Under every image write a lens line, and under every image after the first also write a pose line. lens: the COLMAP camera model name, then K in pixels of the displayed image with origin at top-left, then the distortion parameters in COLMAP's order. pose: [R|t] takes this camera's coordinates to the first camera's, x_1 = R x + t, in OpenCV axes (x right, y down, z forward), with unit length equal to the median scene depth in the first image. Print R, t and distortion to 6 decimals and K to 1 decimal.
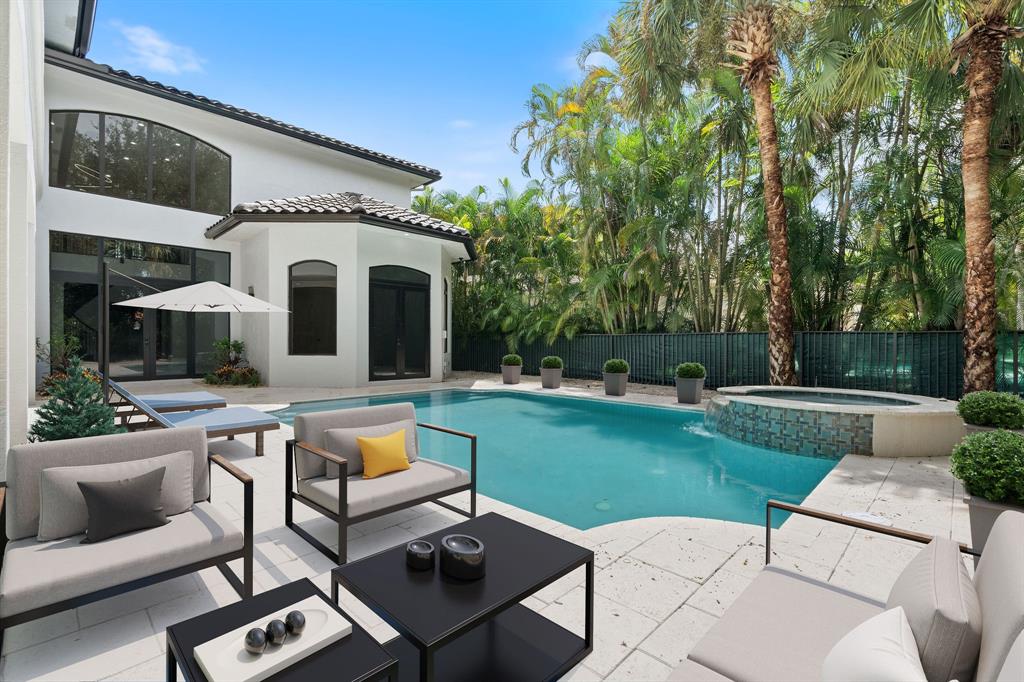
lens RADIAL K [[464.6, 0, 512.4], [0, 464.6, 338.1], [0, 0, 1]] dist [-0.002419, -0.000037]
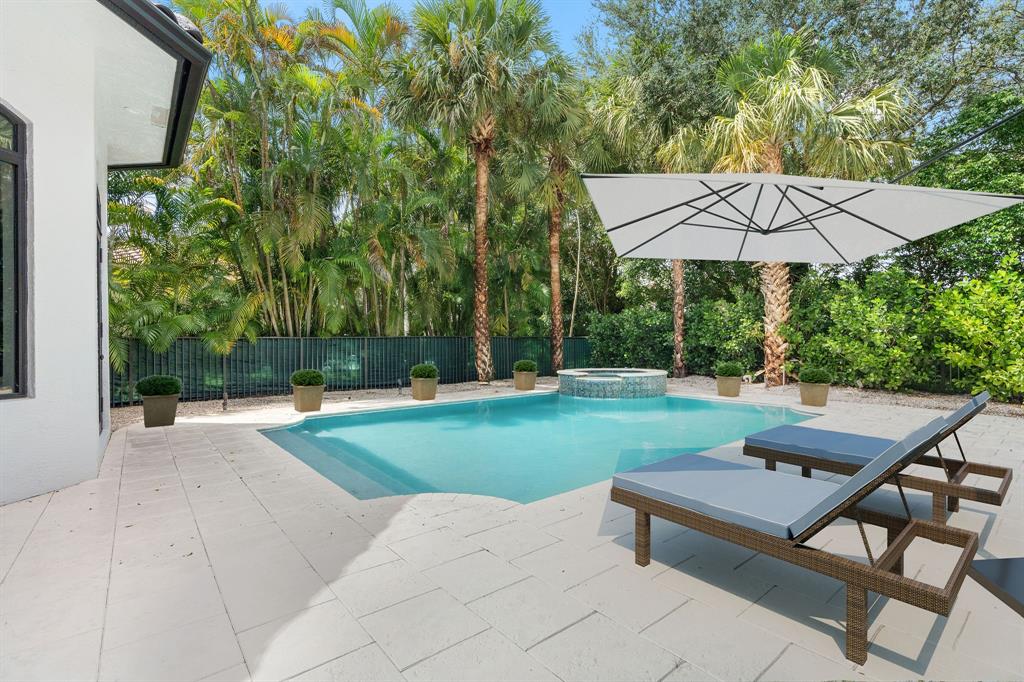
lens RADIAL K [[464.6, 0, 513.2], [0, 464.6, 342.0], [0, 0, 1]] dist [-0.002419, -0.000037]
pose [[0.104664, -0.000837, 0.994507, -0.798507], [0.005181, 0.999987, 0.000297, 0.002205], [-0.994494, 0.005122, 0.104667, 0.768200]]
